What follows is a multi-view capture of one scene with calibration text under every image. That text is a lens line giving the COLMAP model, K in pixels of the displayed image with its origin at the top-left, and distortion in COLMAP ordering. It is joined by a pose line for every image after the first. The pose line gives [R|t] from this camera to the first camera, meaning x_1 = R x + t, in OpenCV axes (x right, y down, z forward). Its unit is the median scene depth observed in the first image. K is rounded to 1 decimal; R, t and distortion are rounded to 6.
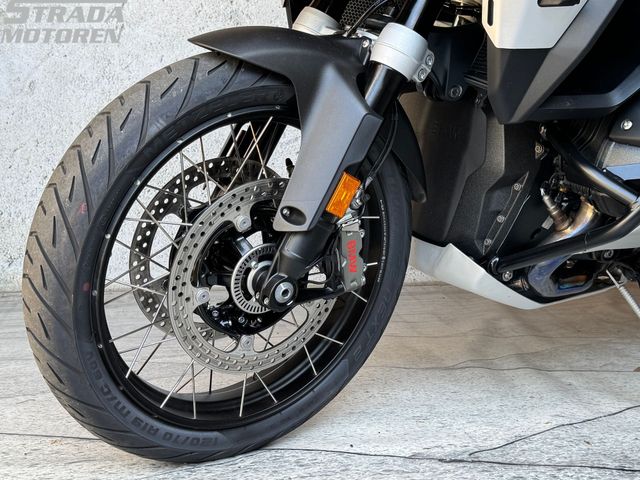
lens RADIAL K [[868.5, 0, 320.0], [0, 868.5, 240.0], [0, 0, 1]] dist [0.141697, 0.002482]
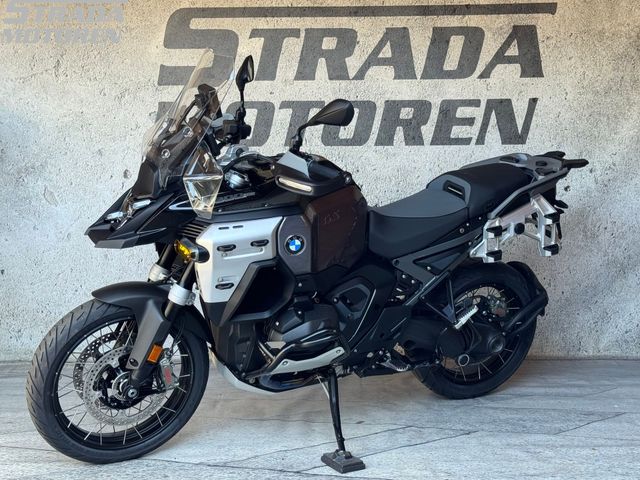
lens RADIAL K [[985.1, 0, 320.0], [0, 985.1, 240.0], [0, 0, 1]] dist [0.125427, -0.053077]
pose [[0.989923, 0.002740, -0.141583, 0.845513], [-0.002796, 0.999996, -0.000198, -0.358477], [0.141581, 0.000592, 0.989926, -1.615706]]
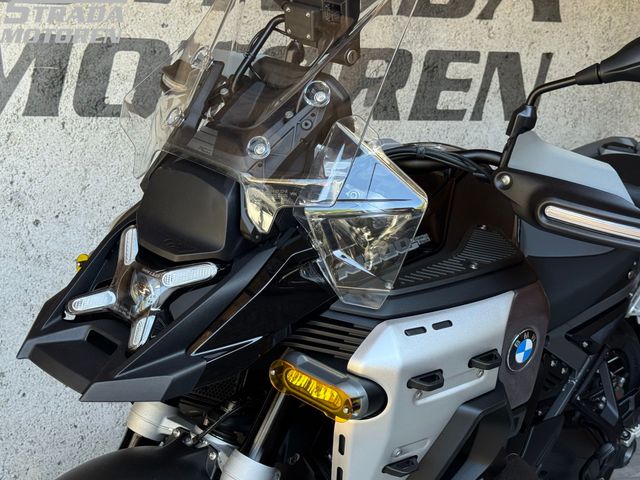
lens RADIAL K [[985.1, 0, 320.0], [0, 985.1, 240.0], [0, 0, 1]] dist [0.125427, -0.053077]
pose [[0.967644, -0.025407, 0.251035, -0.109579], [0.016271, 0.999130, 0.038400, -0.524950], [-0.251793, -0.033073, 0.967216, -0.127415]]
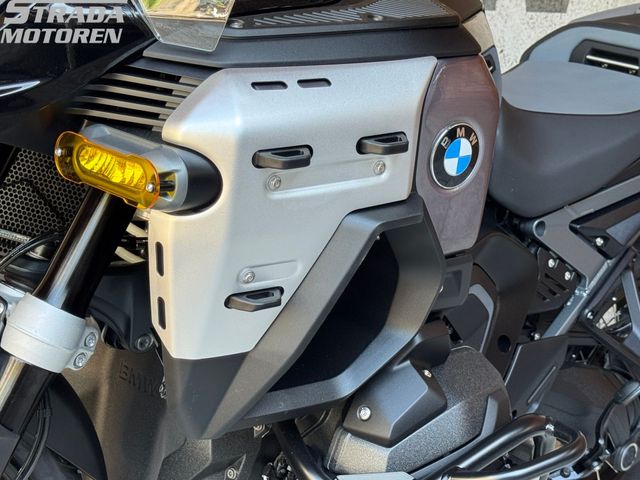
lens RADIAL K [[1181.6, 0, 320.0], [0, 1181.6, 240.0], [0, 0, 1]] dist [0.058705, 0.098306]
pose [[0.977636, -0.013929, 0.209841, 0.105738], [0.014762, 0.999888, -0.002402, -0.278097], [-0.209784, 0.005446, 0.977733, 0.035837]]
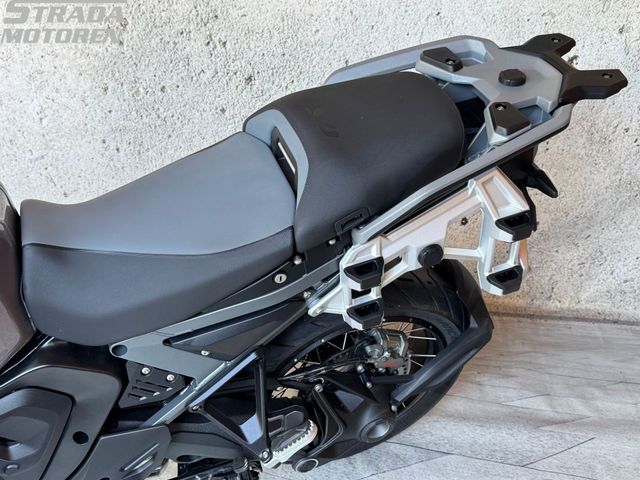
lens RADIAL K [[637.8, 0, 320.0], [0, 637.8, 240.0], [0, 0, 1]] dist [0.167047, -0.396783]
pose [[0.968390, 0.116177, -0.220734, 1.067216], [-0.019363, 0.917257, 0.397825, -0.753202], [0.248688, -0.380976, 0.890512, 0.727703]]
